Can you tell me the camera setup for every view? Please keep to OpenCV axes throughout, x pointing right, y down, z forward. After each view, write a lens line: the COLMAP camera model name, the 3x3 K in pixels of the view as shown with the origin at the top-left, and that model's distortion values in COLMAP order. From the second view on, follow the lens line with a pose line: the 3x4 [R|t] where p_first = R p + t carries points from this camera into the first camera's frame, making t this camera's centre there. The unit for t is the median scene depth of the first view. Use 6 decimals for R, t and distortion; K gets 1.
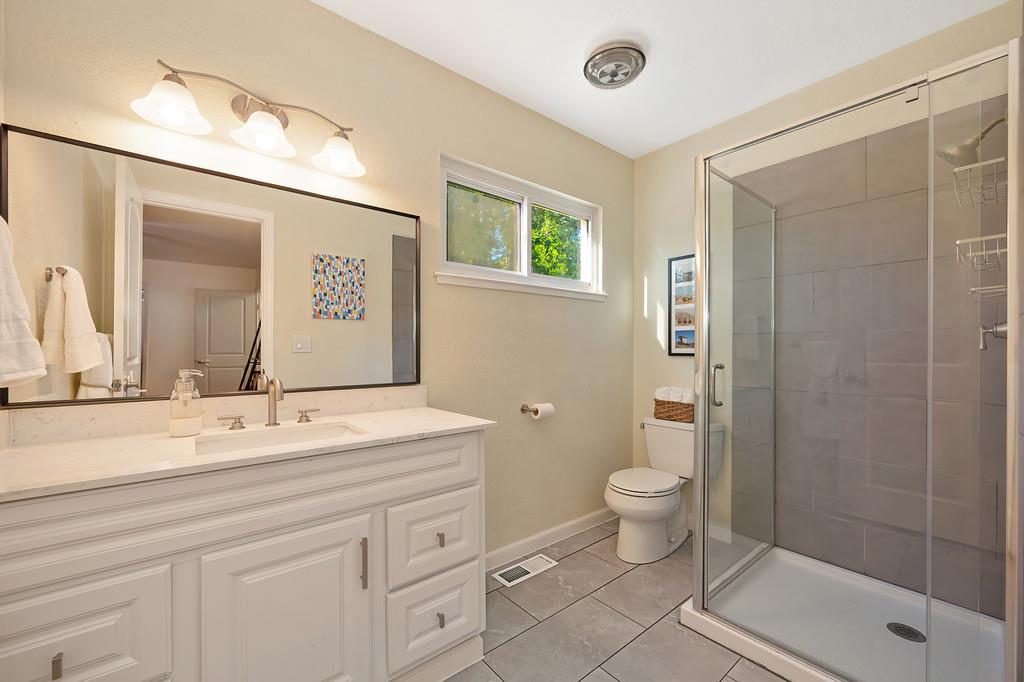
lens RADIAL K [[405.6, 0, 517.8], [0, 405.6, 351.4], [0, 0, 1]] dist [-0.001049, -0.000183]
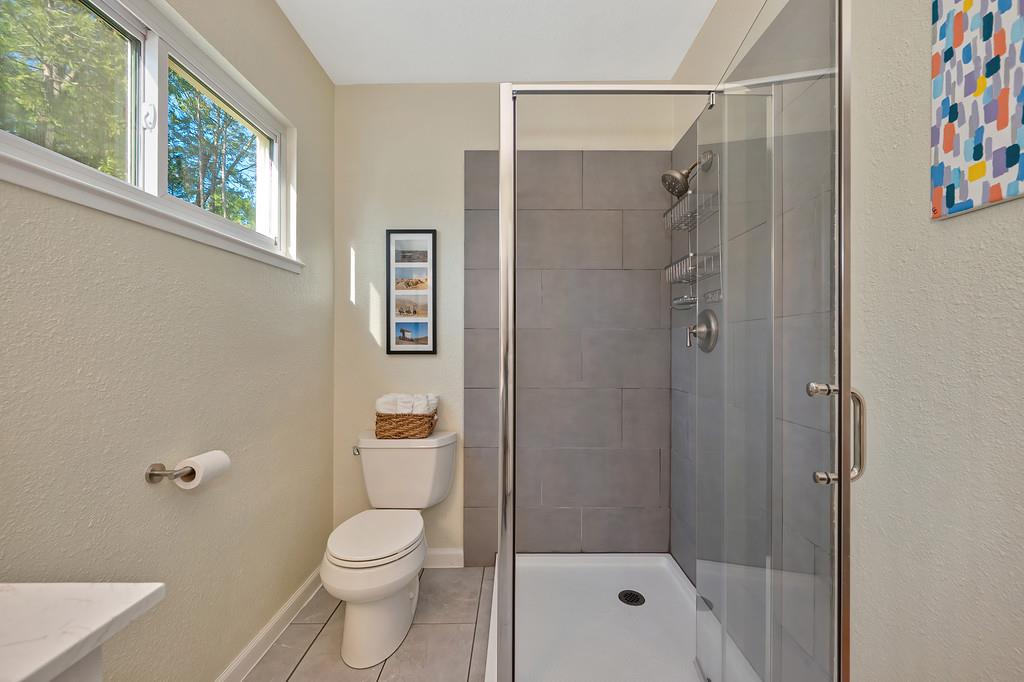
lens RADIAL K [[400.6, 0, 514.6], [0, 400.6, 345.4], [0, 0, 1]] dist [-0.004209, -0.000495]
pose [[0.641678, -0.000161, 0.766974, -0.061594], [0.001844, 0.999997, -0.001333, -0.004649], [-0.766972, 0.002270, 0.641677, 0.329155]]
